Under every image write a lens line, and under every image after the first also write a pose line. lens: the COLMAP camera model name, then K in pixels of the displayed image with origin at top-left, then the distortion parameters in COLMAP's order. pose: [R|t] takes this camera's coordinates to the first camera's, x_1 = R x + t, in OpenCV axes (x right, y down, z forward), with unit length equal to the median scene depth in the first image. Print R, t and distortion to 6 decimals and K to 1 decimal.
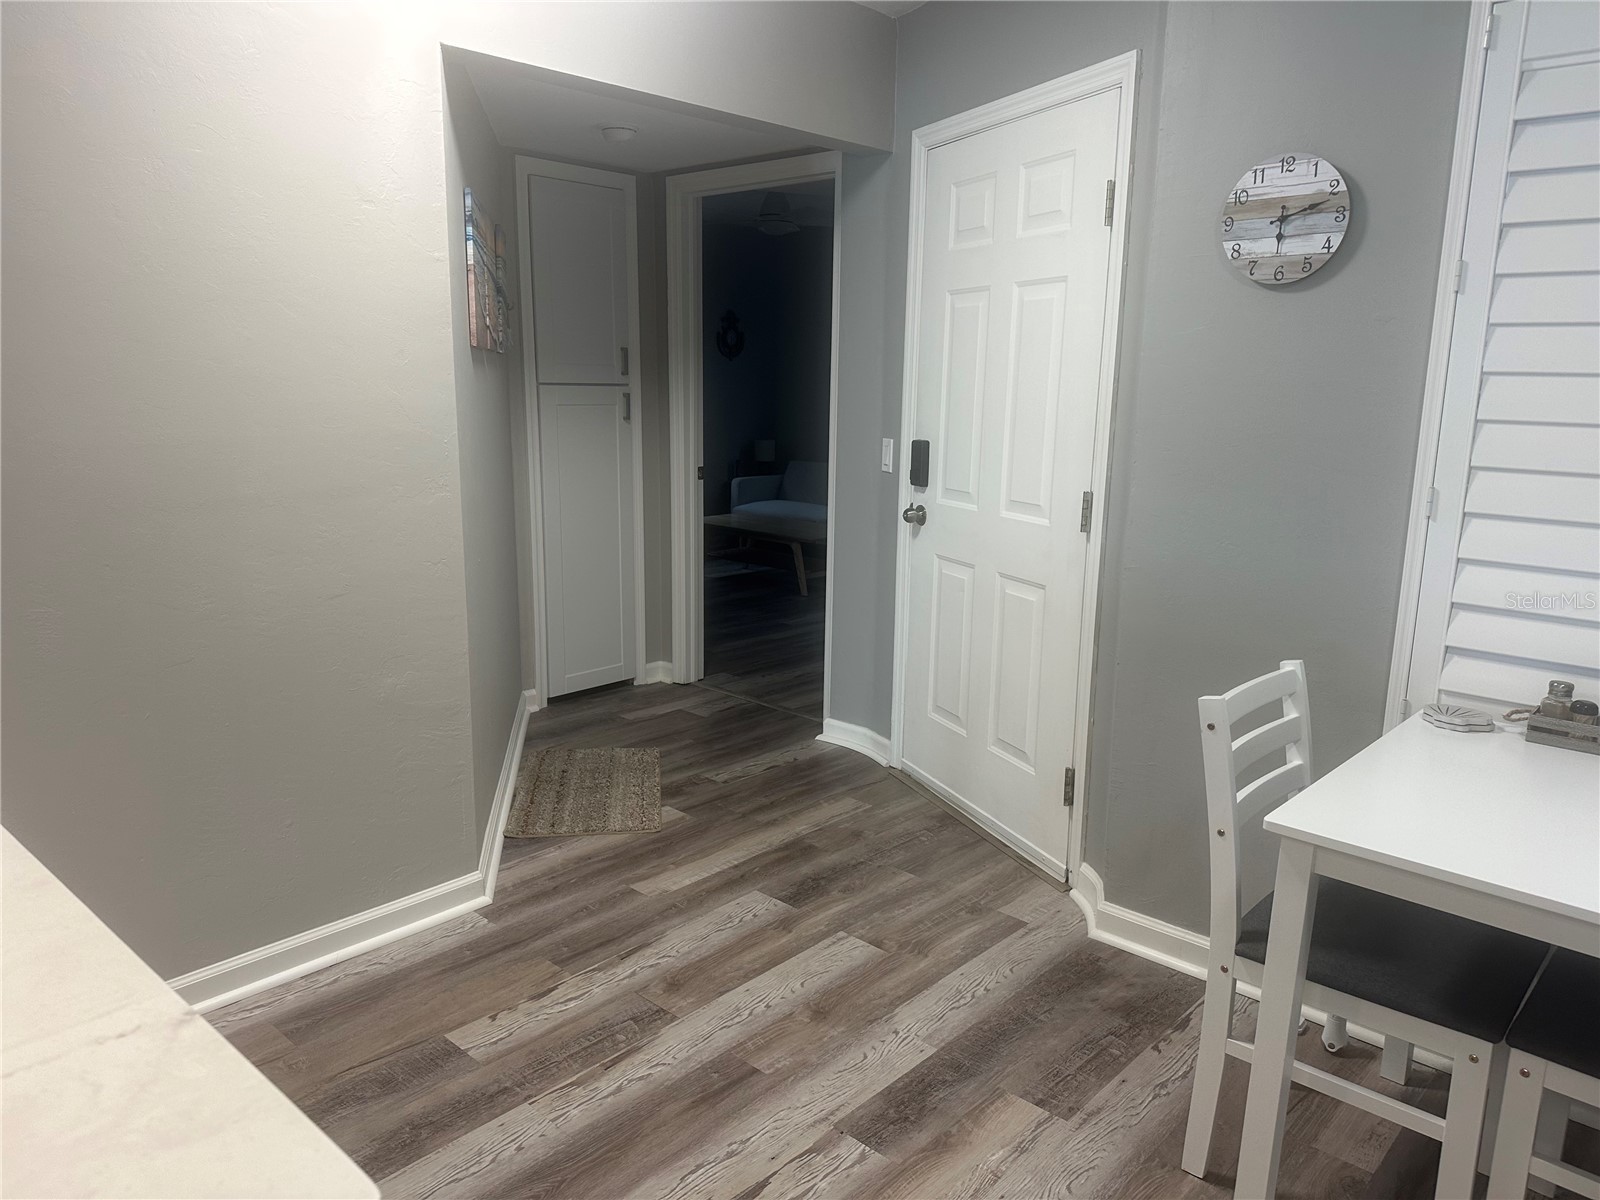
lens RADIAL K [[1111.1, 0, 800.0], [0, 1111.1, 600.0], [0, 0, 1]] dist [0.147806, -0.231033]
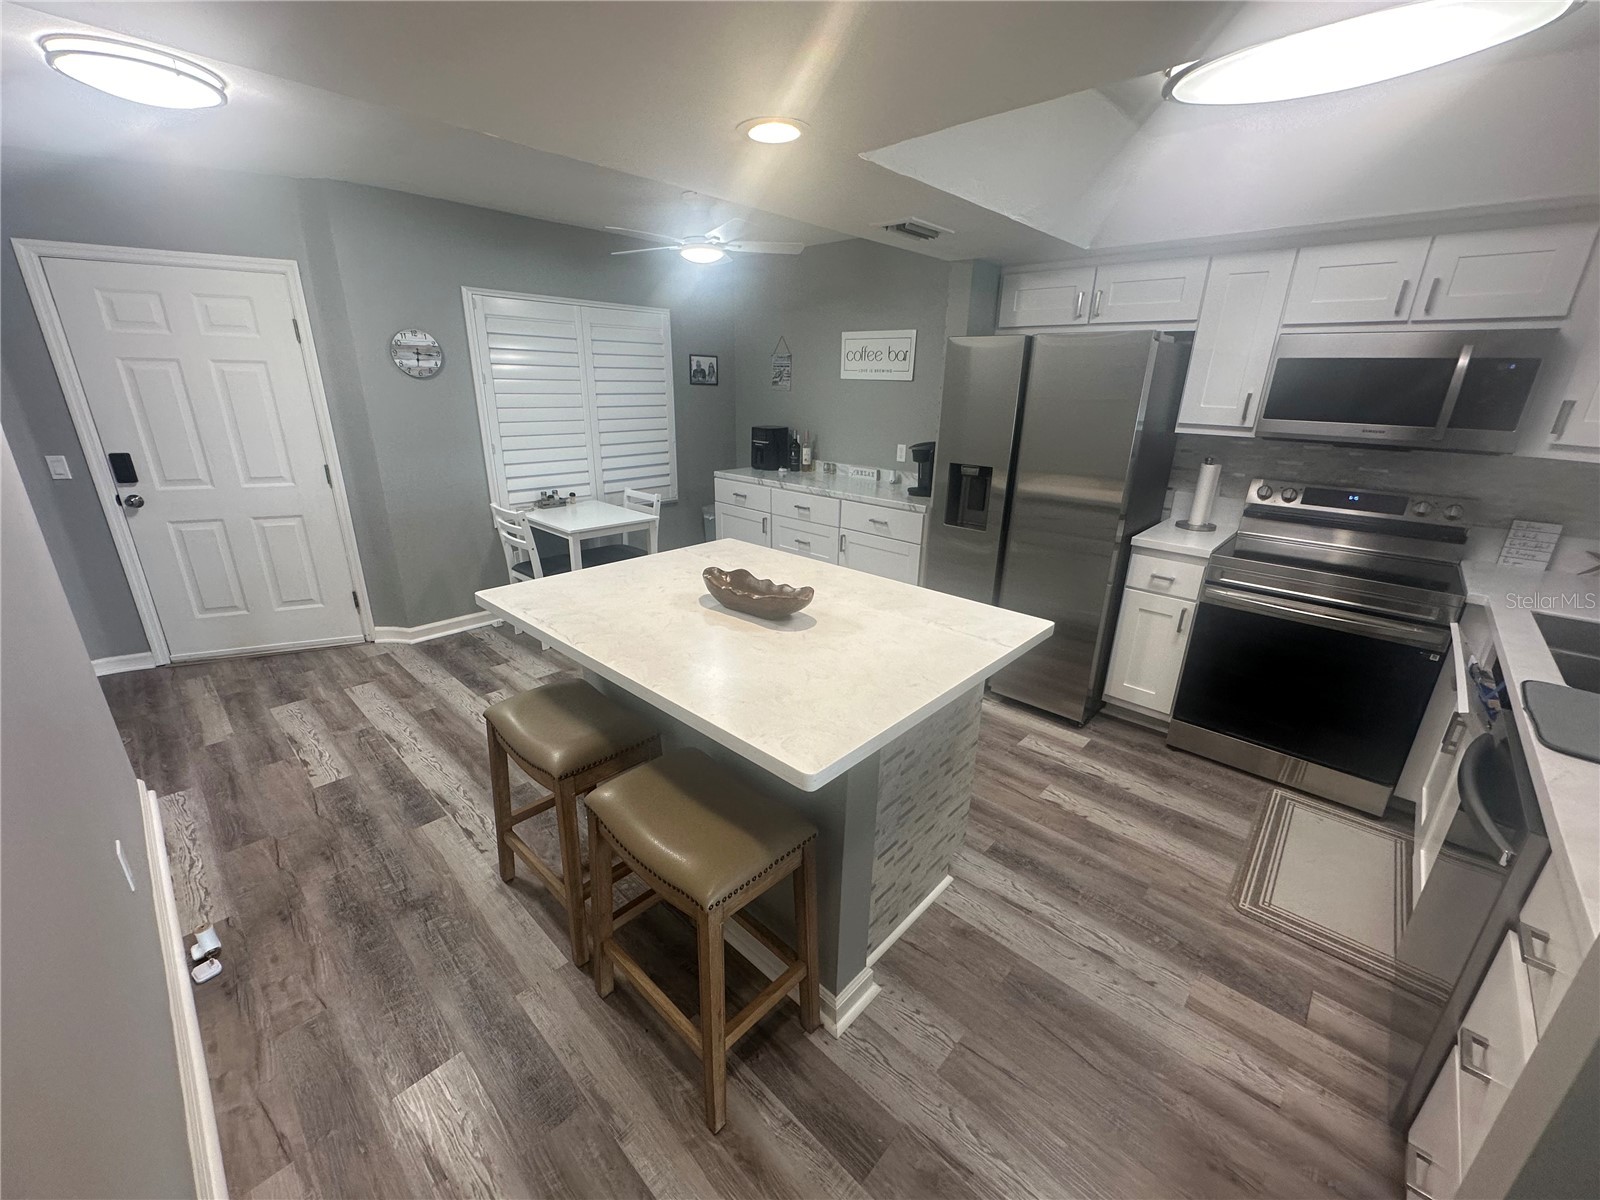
lens RADIAL K [[642.7, 0, 796.7], [0, 642.7, 596.7], [0, 0, 1]] dist [-0.000468, -0.000567]
pose [[0.019625, -0.334264, 0.942275, -1.046218], [0.179434, 0.928332, 0.325580, -0.107187], [-0.983574, 0.162686, 0.078197, 0.050046]]
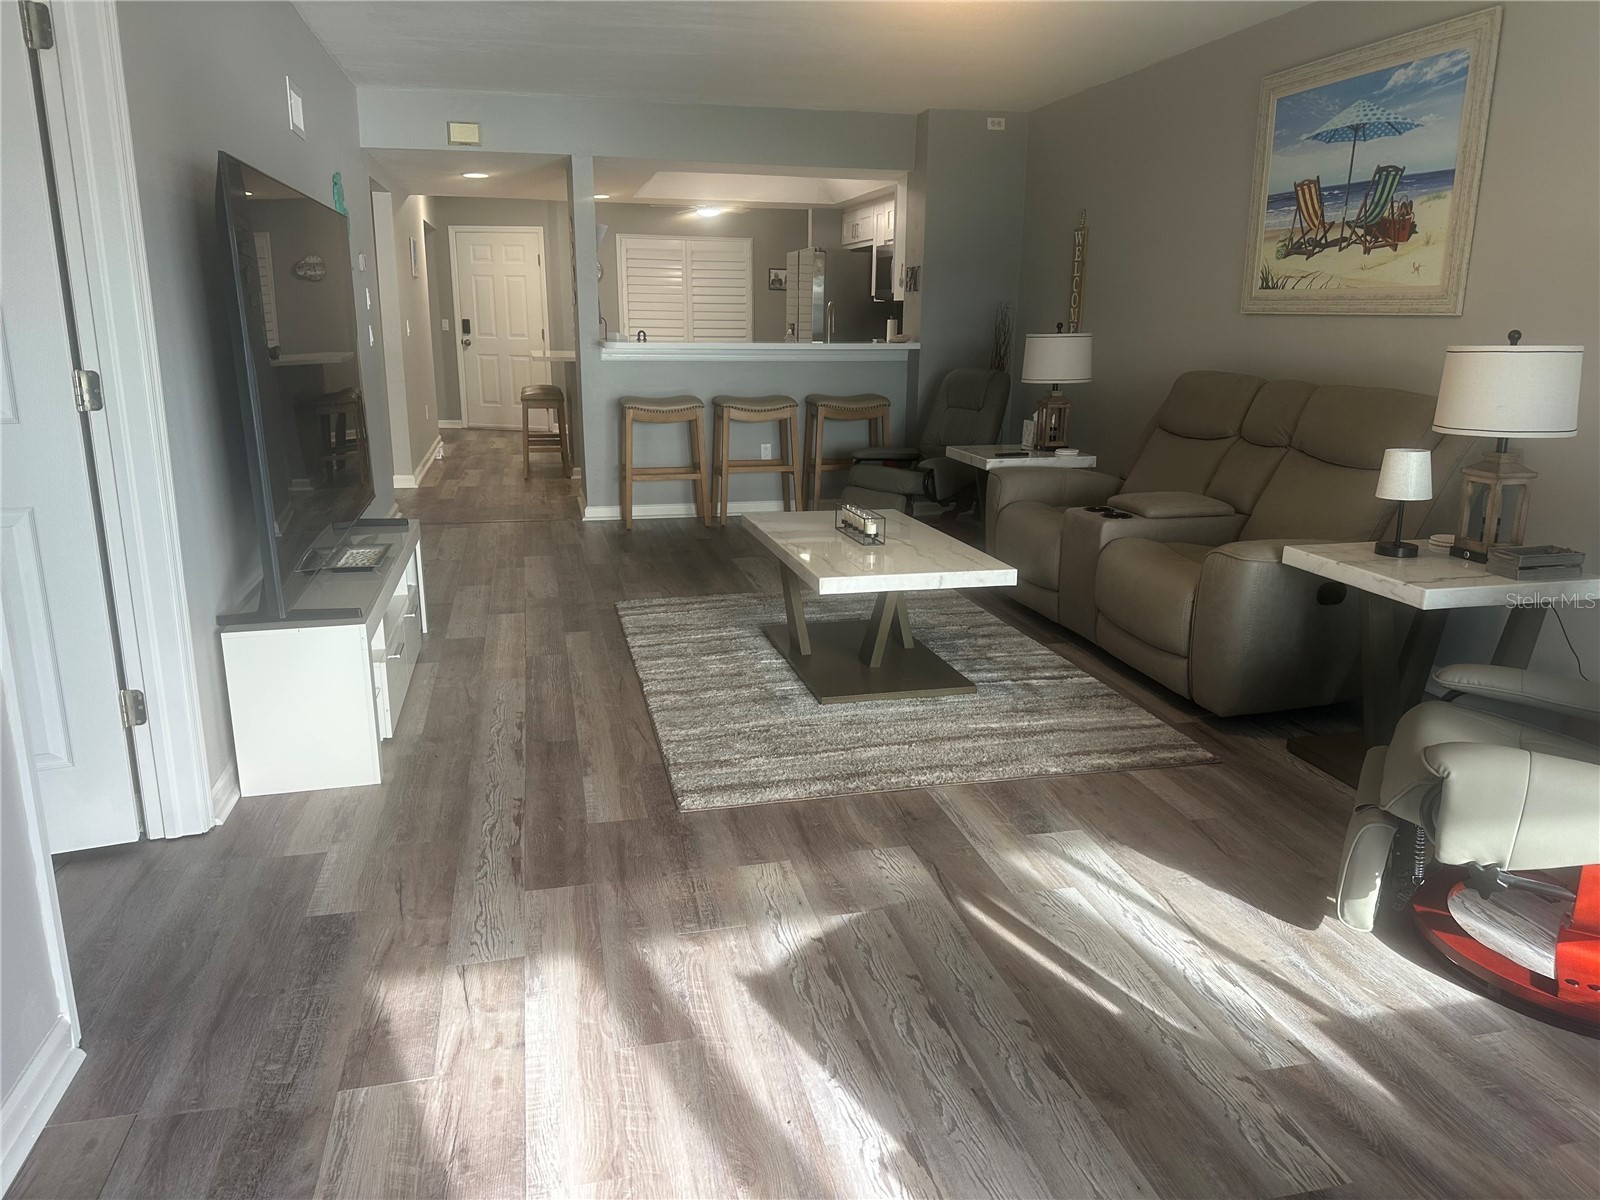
lens RADIAL K [[1117.5, 0, 800.0], [0, 1117.5, 600.0], [0, 0, 1]] dist [0.045172, -0.065601]
pose [[0.564203, -0.211895, 0.797982, -2.879352], [0.157645, 0.976372, 0.147803, 0.441231], [-0.810446, 0.042407, 0.584276, -2.265025]]
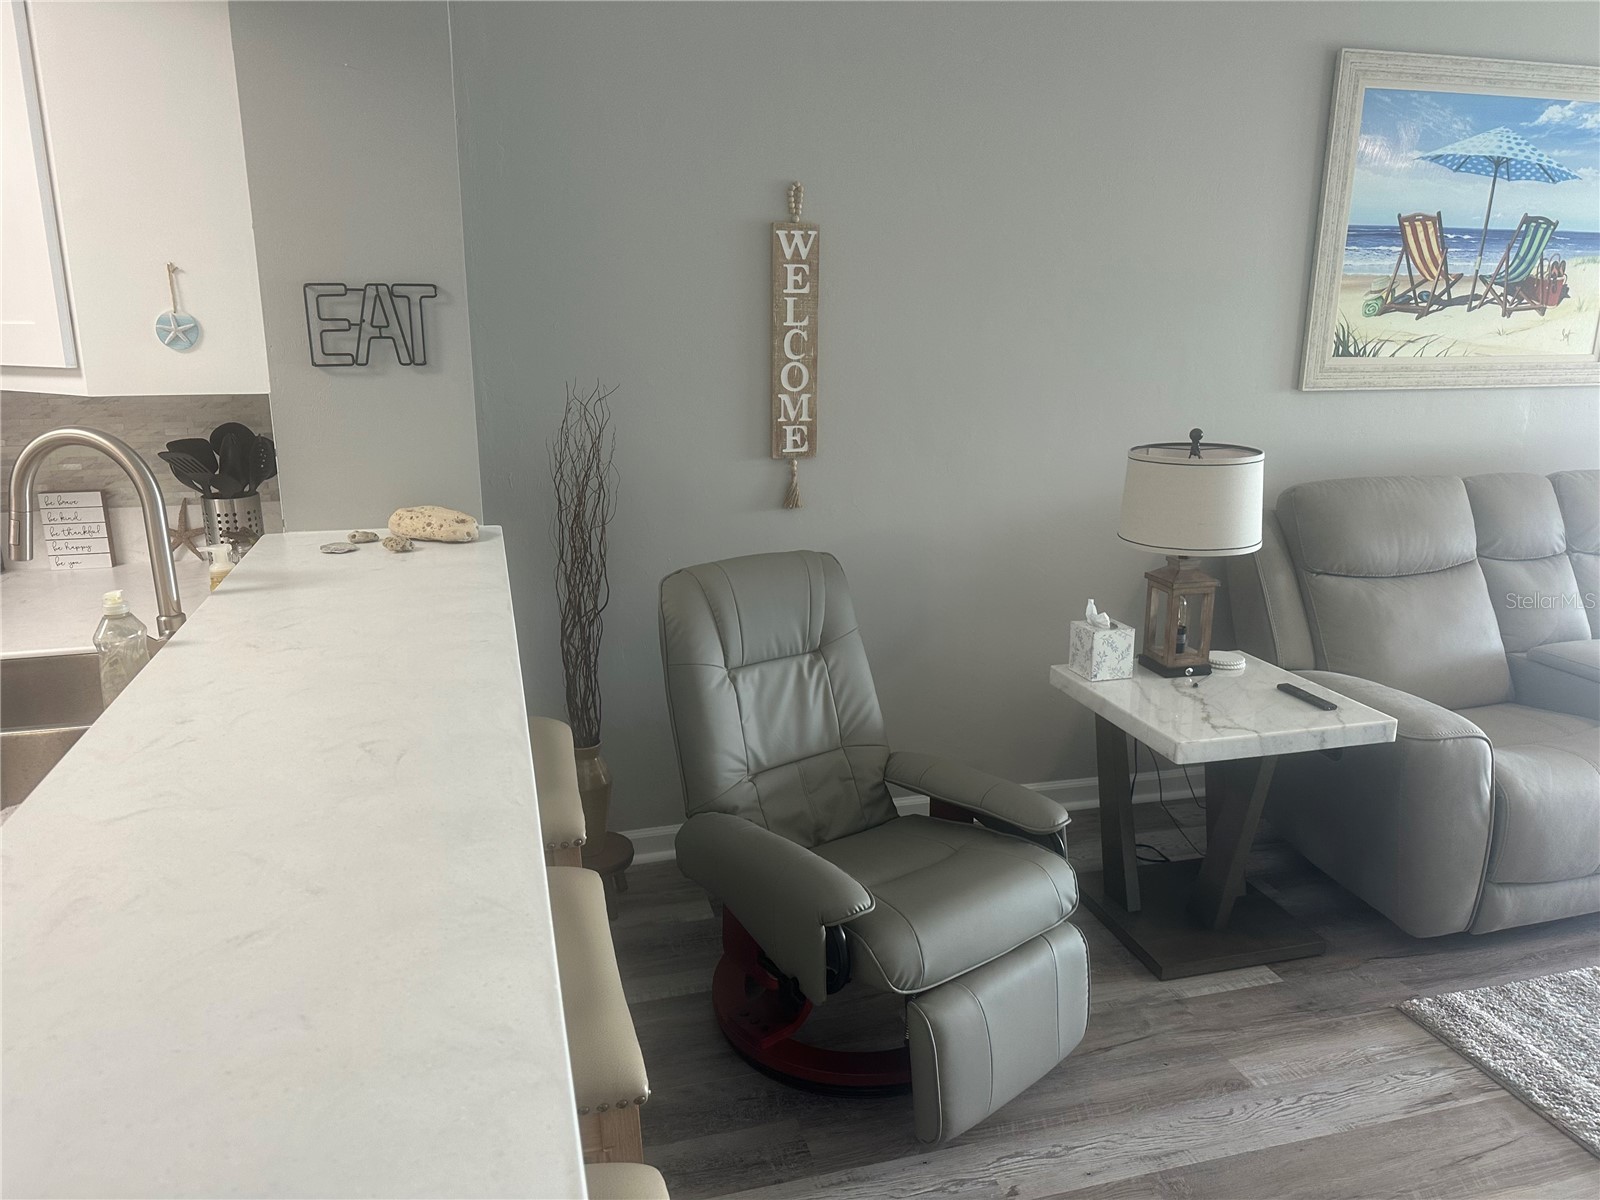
lens RADIAL K [[1124.6, 0, 793.5], [0, 1124.6, 588.0], [0, 0, 1]] dist [0.032902, -0.034444]
pose [[-0.842629, -0.143473, 0.519031, -1.163391], [0.090731, 0.912247, 0.399466, 0.021572], [-0.530797, 0.383694, -0.755668, -0.485548]]
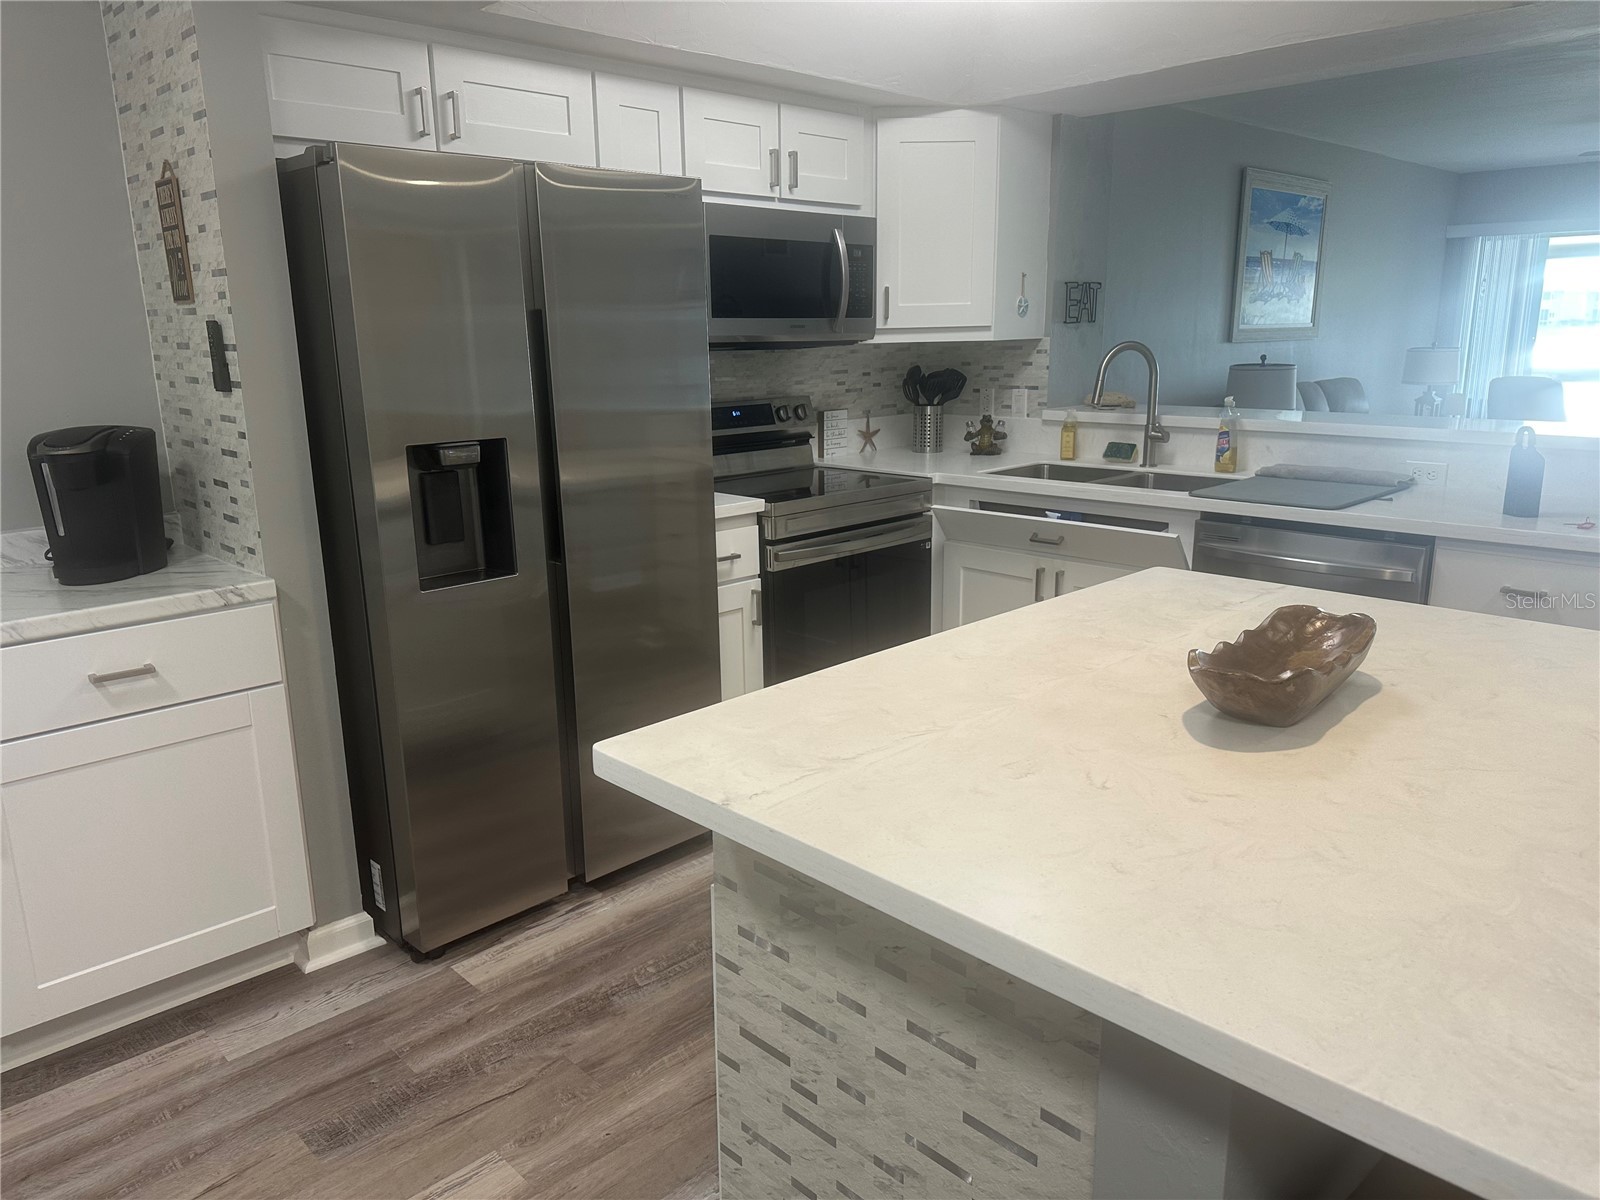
lens RADIAL K [[1117.5, 0, 800.0], [0, 1117.5, 600.0], [0, 0, 1]] dist [0.045172, -0.065601]
pose [[-0.997898, -0.013130, 0.063457, -0.204802], [0.014895, 0.906559, 0.421816, -0.150531], [-0.063066, 0.421874, -0.904458, 0.628197]]
